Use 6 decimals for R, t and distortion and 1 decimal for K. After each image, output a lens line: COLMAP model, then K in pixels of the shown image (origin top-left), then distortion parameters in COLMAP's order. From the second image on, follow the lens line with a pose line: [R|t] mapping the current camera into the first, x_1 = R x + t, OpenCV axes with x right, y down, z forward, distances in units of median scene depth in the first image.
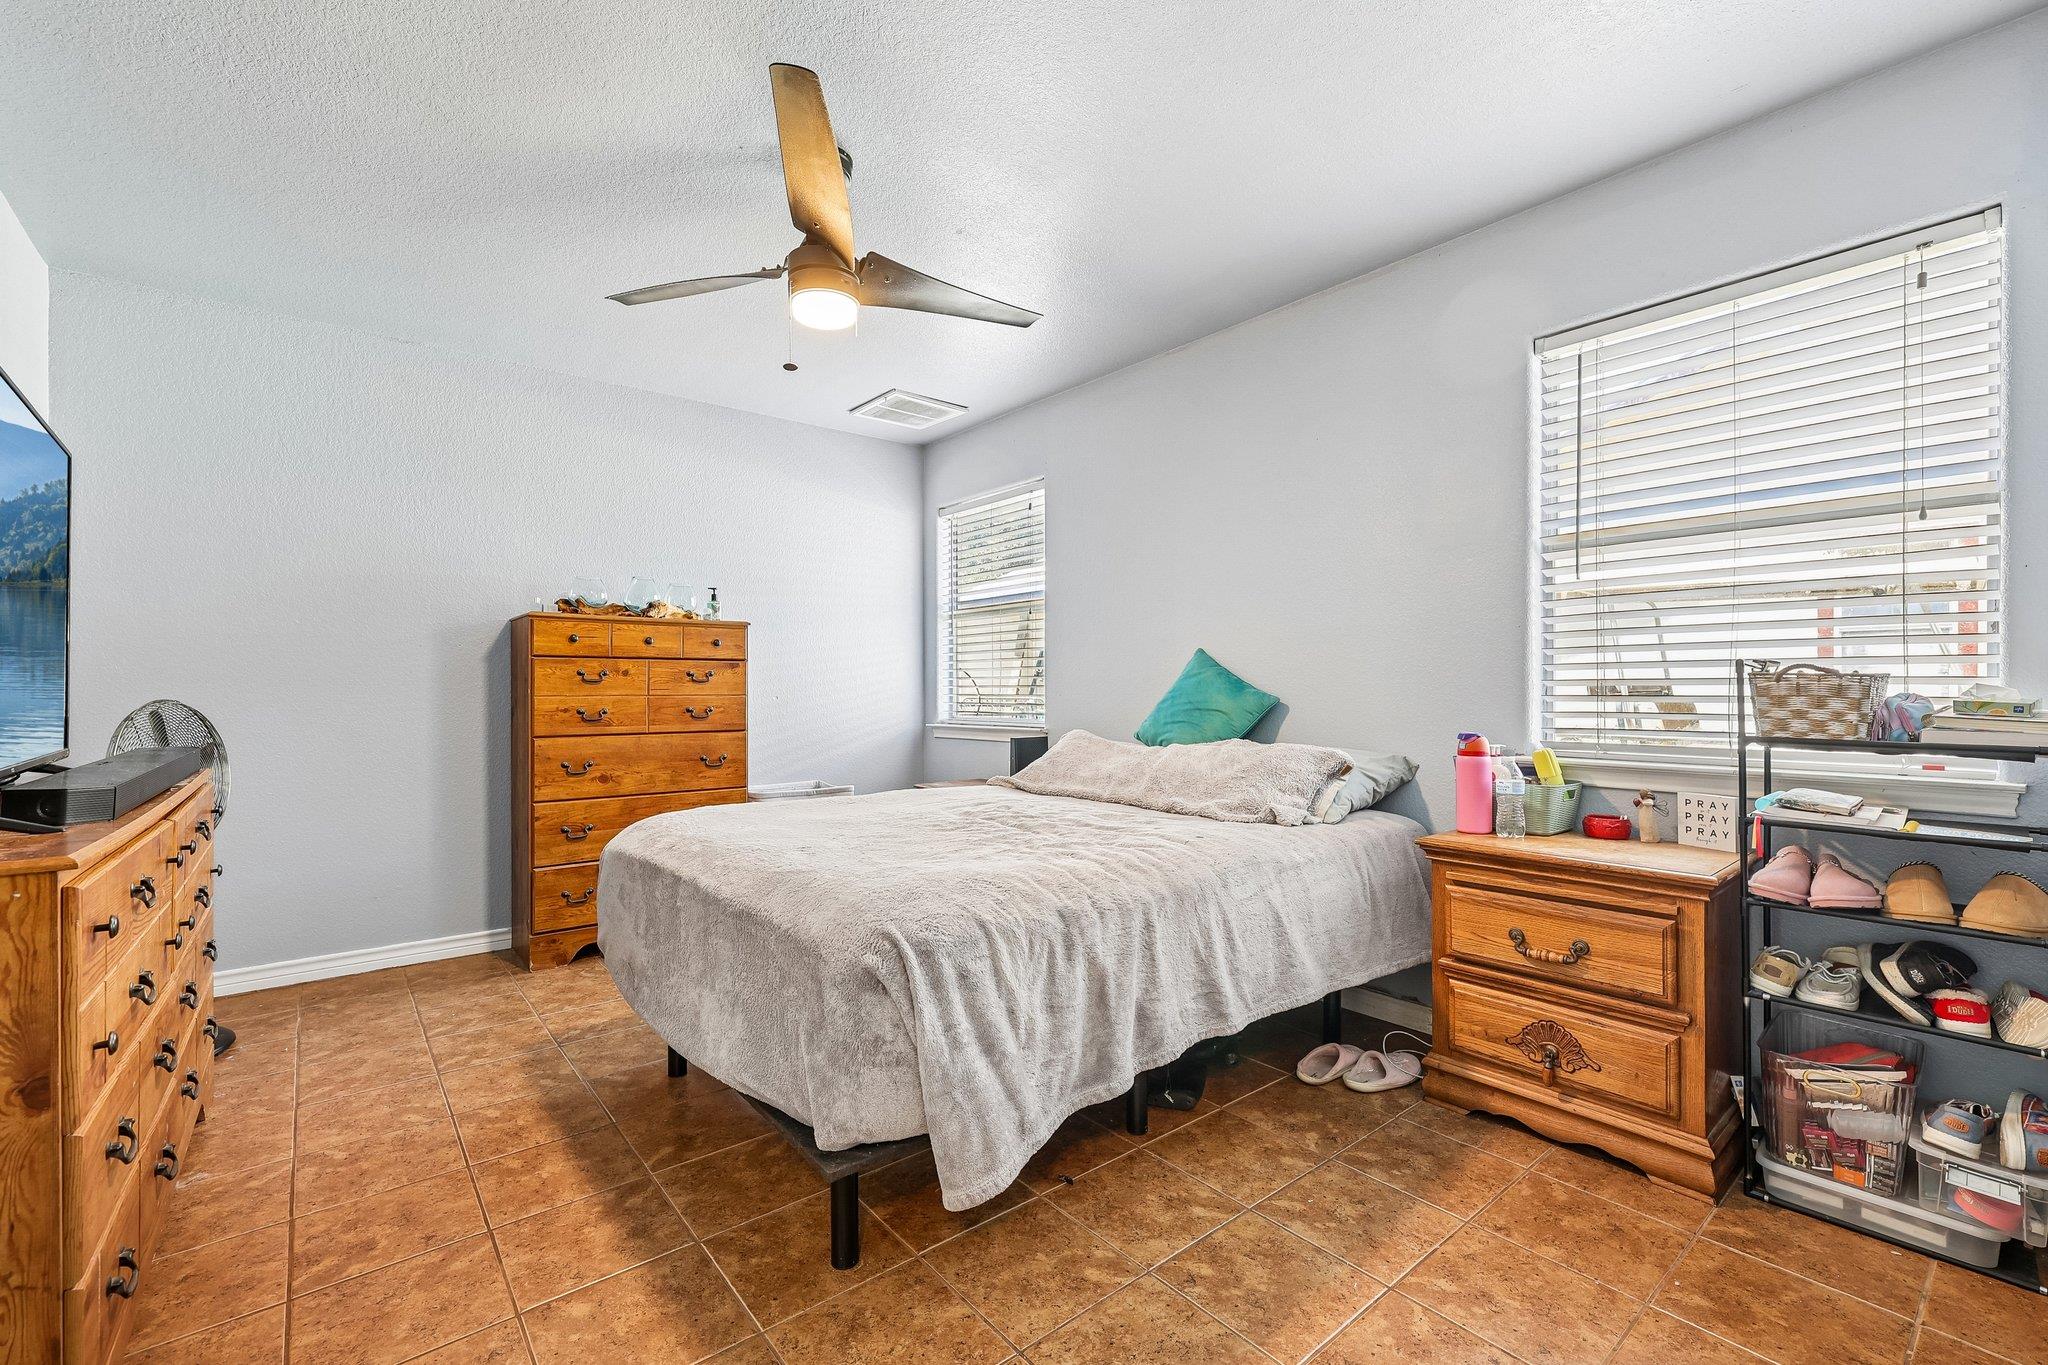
lens RADIAL K [[864.8, 0, 1021.0], [0, 864.8, 688.3], [0, 0, 1]] dist [-0.002222, 0.000918]
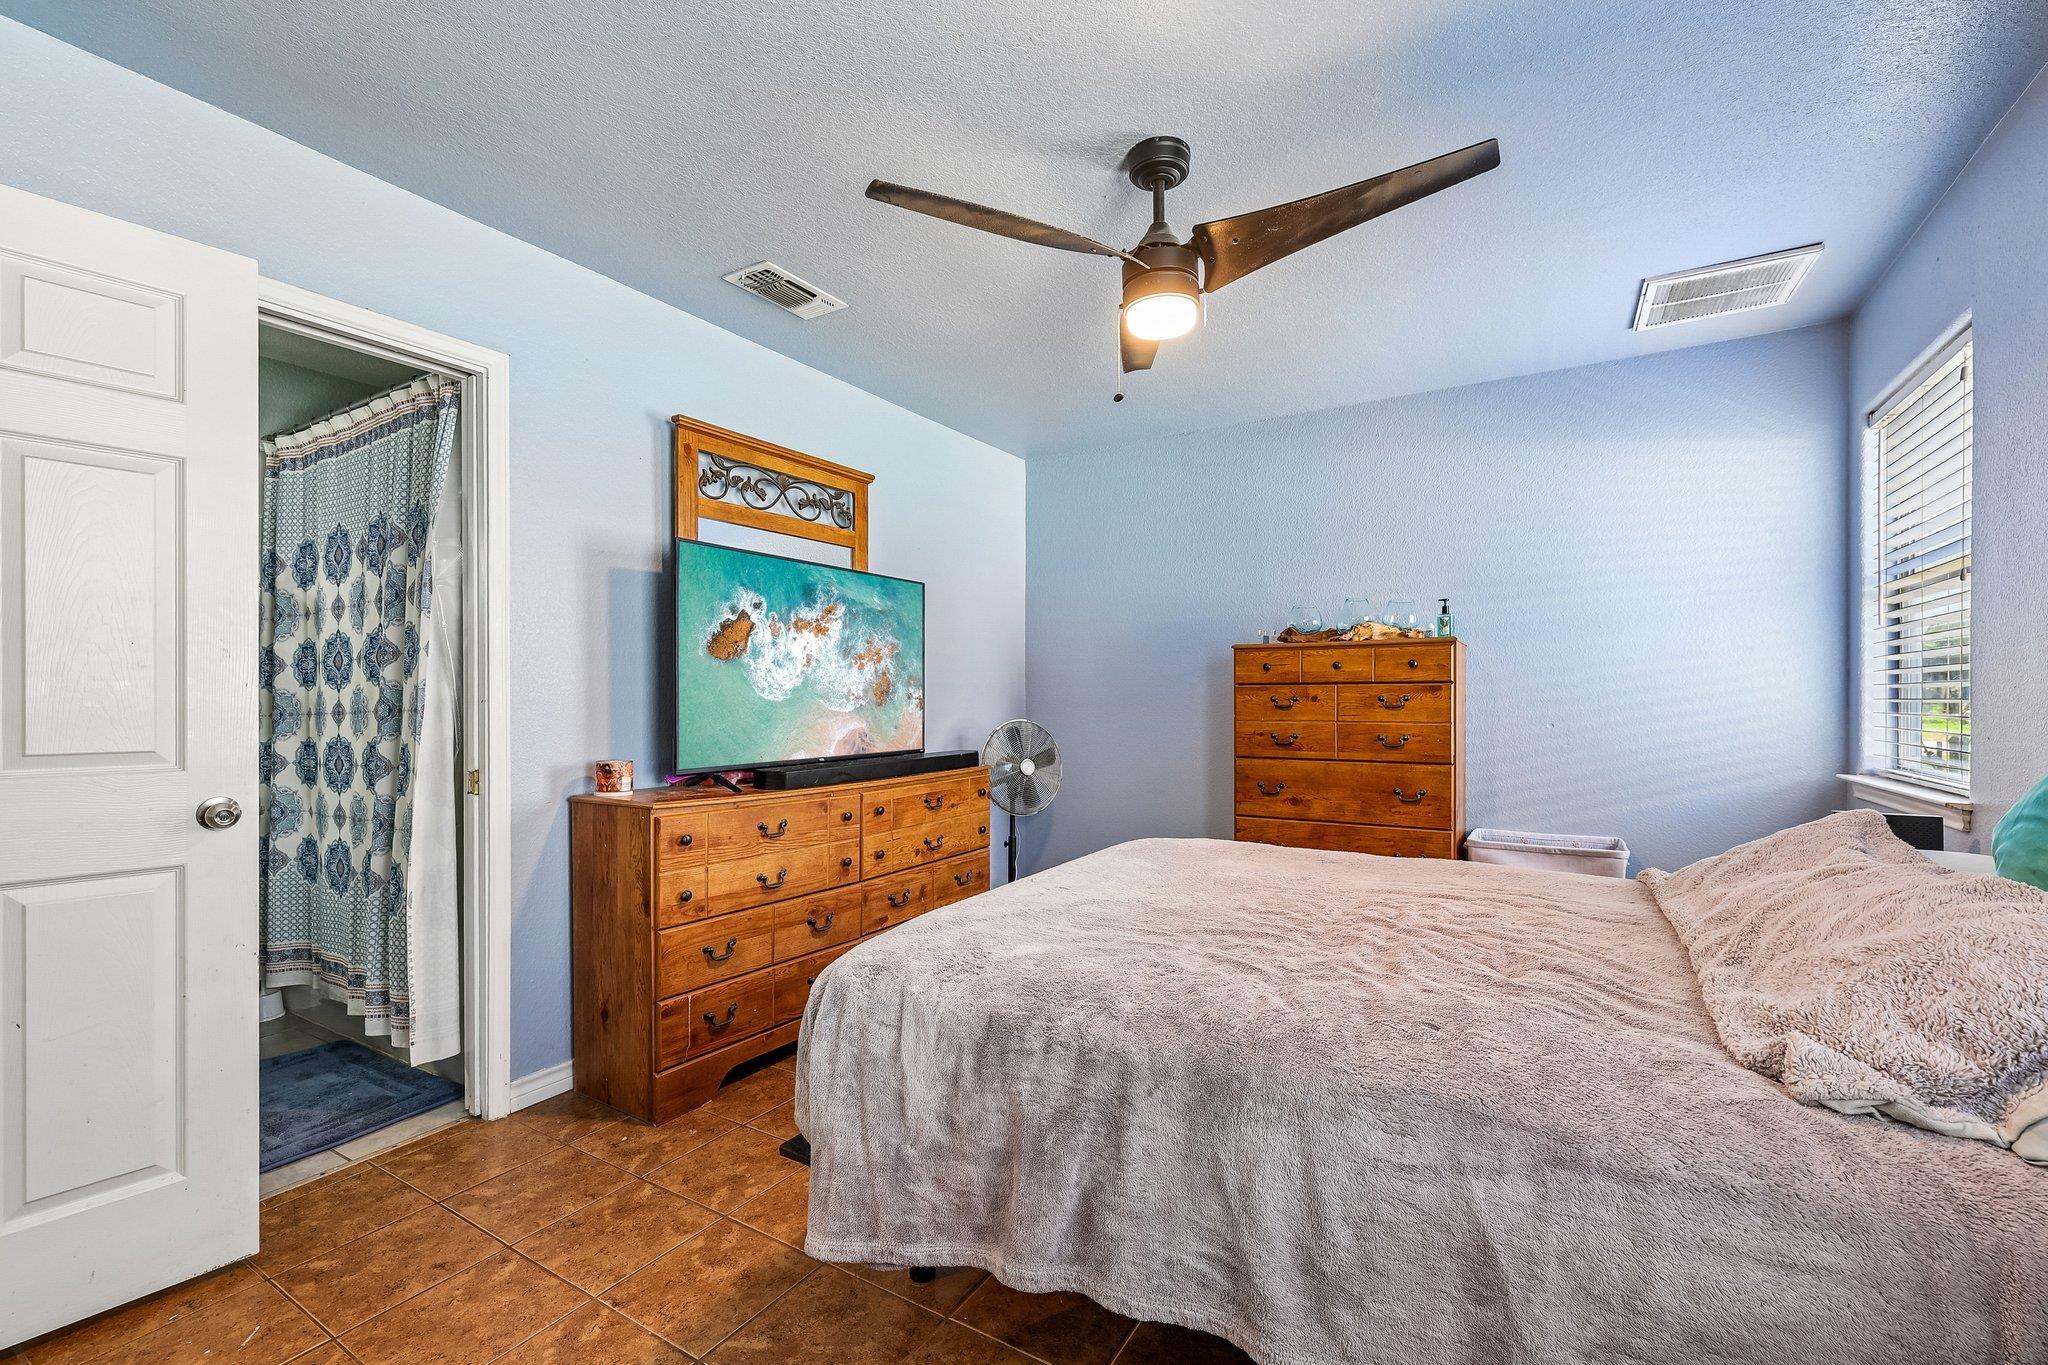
lens RADIAL K [[864.8, 0, 1021.4], [0, 864.8, 706.6], [0, 0, 1]] dist [-0.002222, 0.000918]
pose [[0.333789, 0.010770, -0.942586, 0.361949], [0.001974, 0.999925, 0.012125, -0.020423], [0.942646, -0.005908, 0.333743, 0.332598]]
